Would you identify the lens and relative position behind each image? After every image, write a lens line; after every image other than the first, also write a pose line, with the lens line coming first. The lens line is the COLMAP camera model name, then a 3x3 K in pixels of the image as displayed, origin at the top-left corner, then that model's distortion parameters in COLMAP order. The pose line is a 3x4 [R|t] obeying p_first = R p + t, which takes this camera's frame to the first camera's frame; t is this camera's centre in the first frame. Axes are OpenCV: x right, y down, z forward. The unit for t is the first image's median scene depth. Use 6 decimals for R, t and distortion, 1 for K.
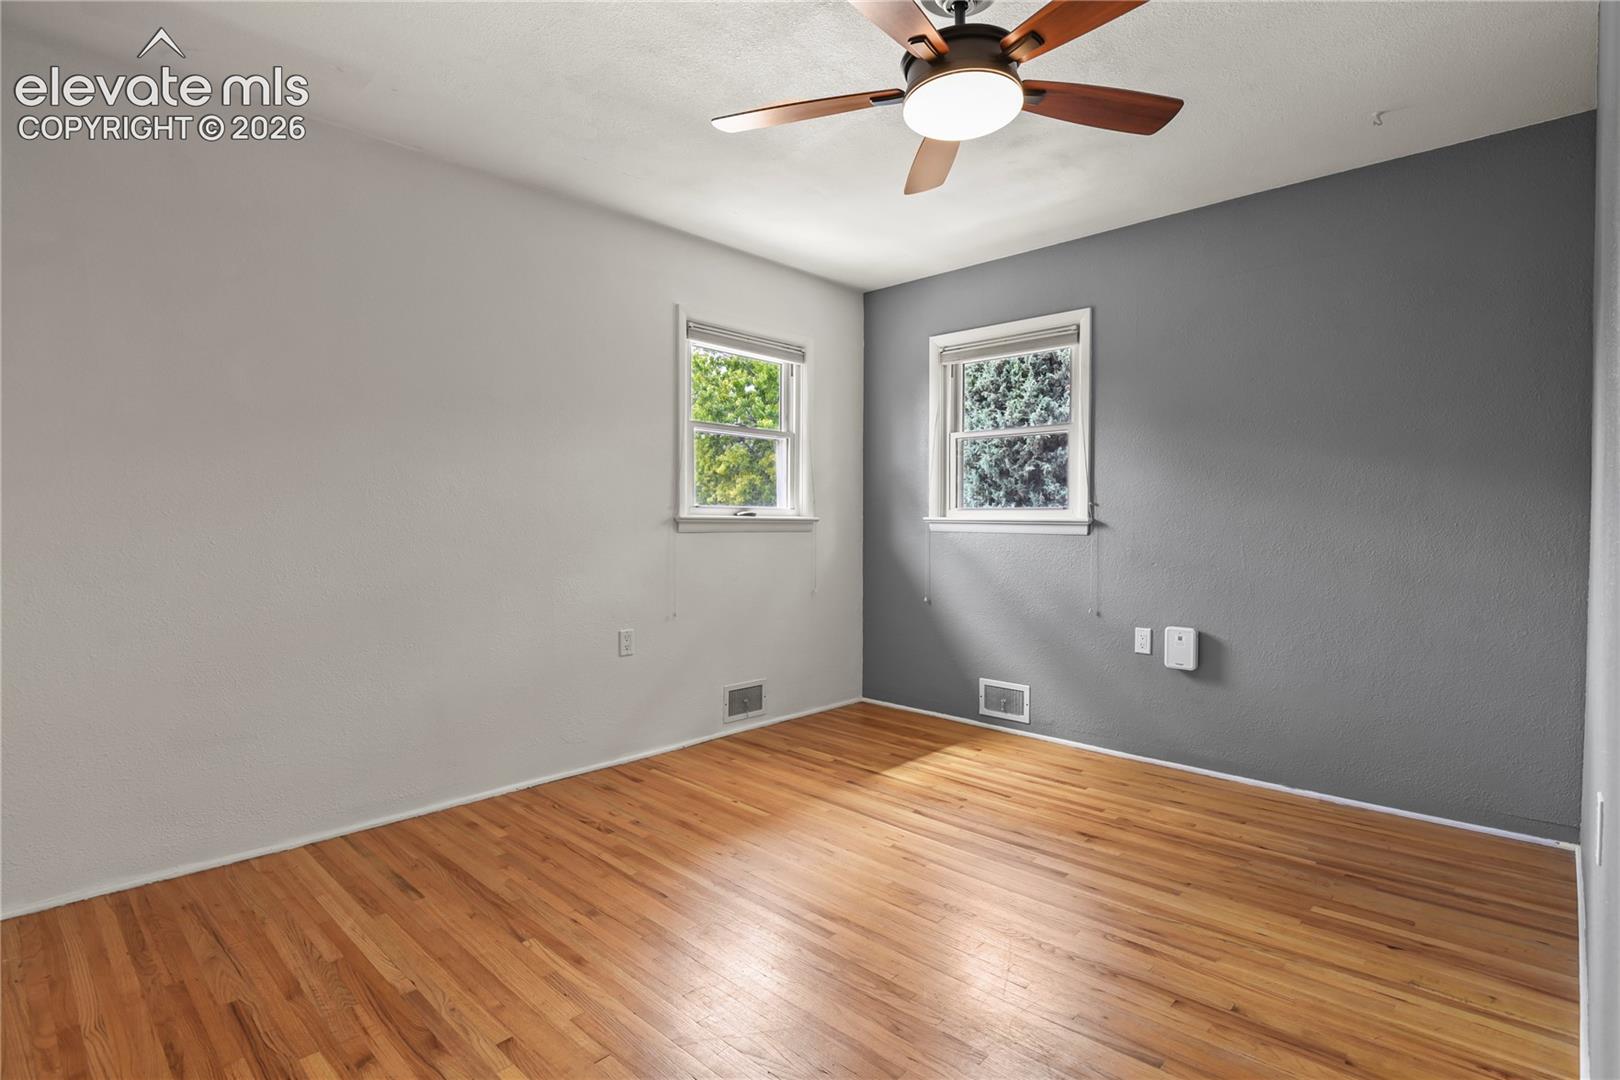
lens RADIAL K [[786.9, 0, 818.9], [0, 786.9, 538.7], [0, 0, 1]] dist [-0.001891, -0.011554]
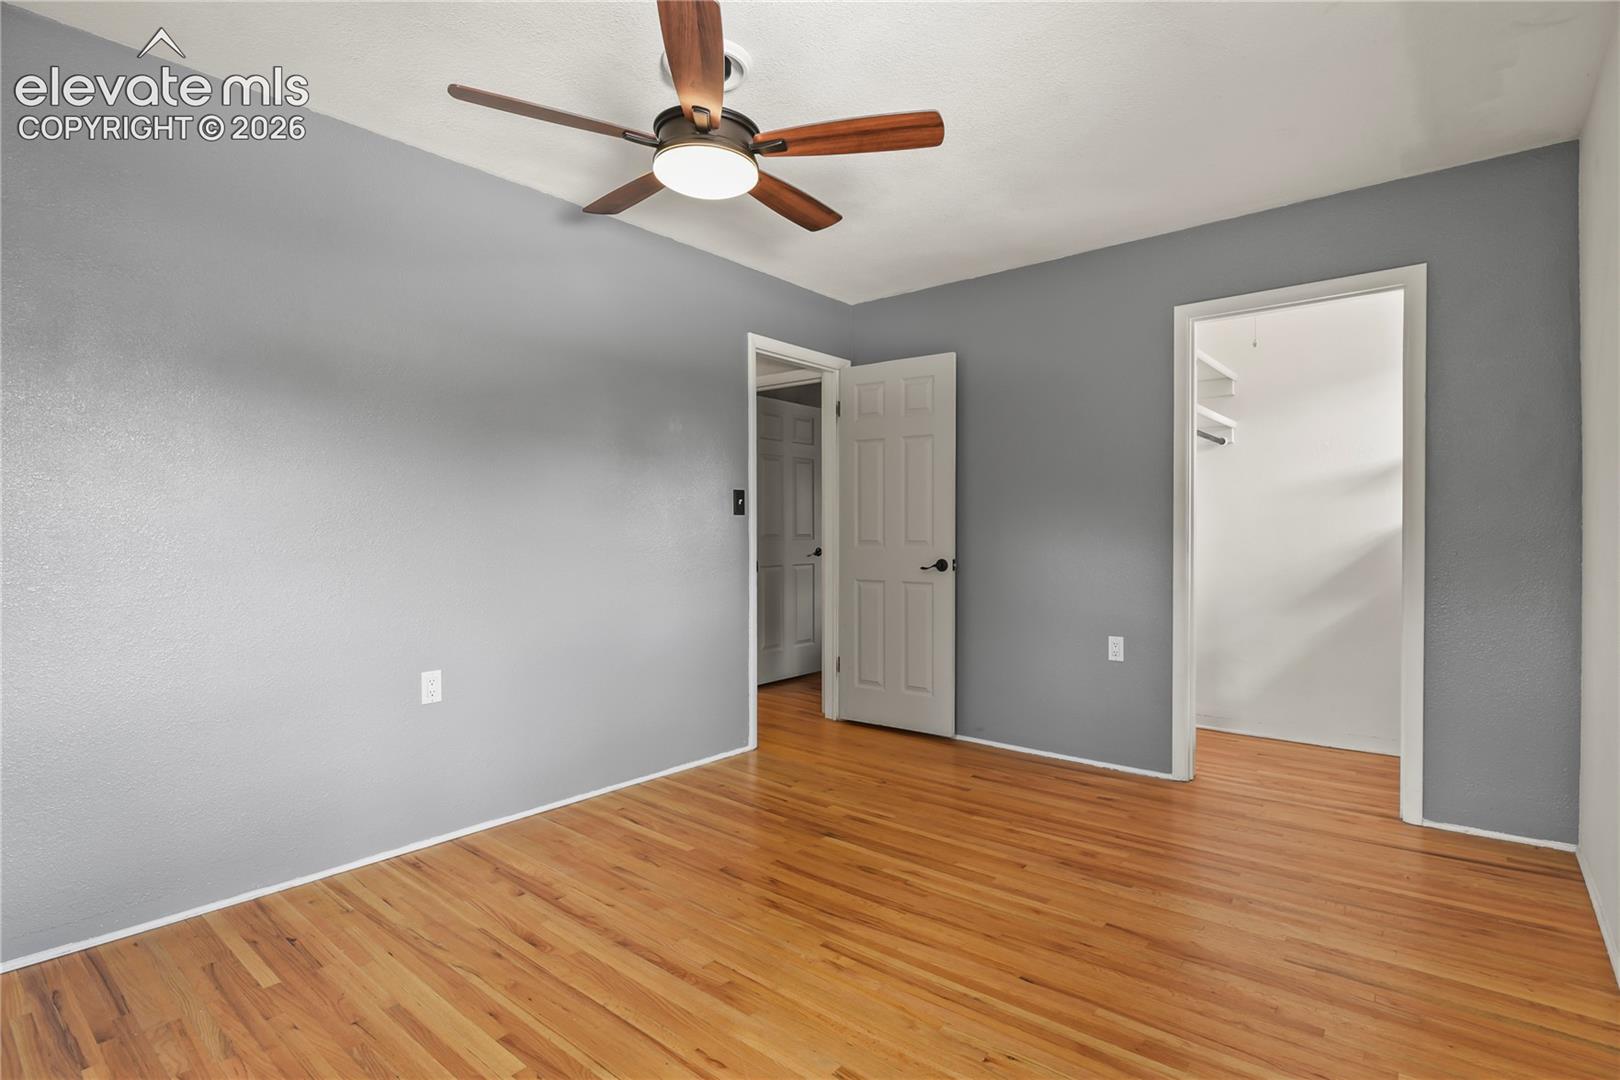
lens RADIAL K [[786.9, 0, 818.9], [0, 786.9, 538.7], [0, 0, 1]] dist [-0.001891, -0.011554]
pose [[-0.997949, 0.001382, -0.064005, 0.086541], [-0.001037, 0.999287, 0.037744, -0.057886], [0.064012, 0.037732, -0.997236, 2.002201]]
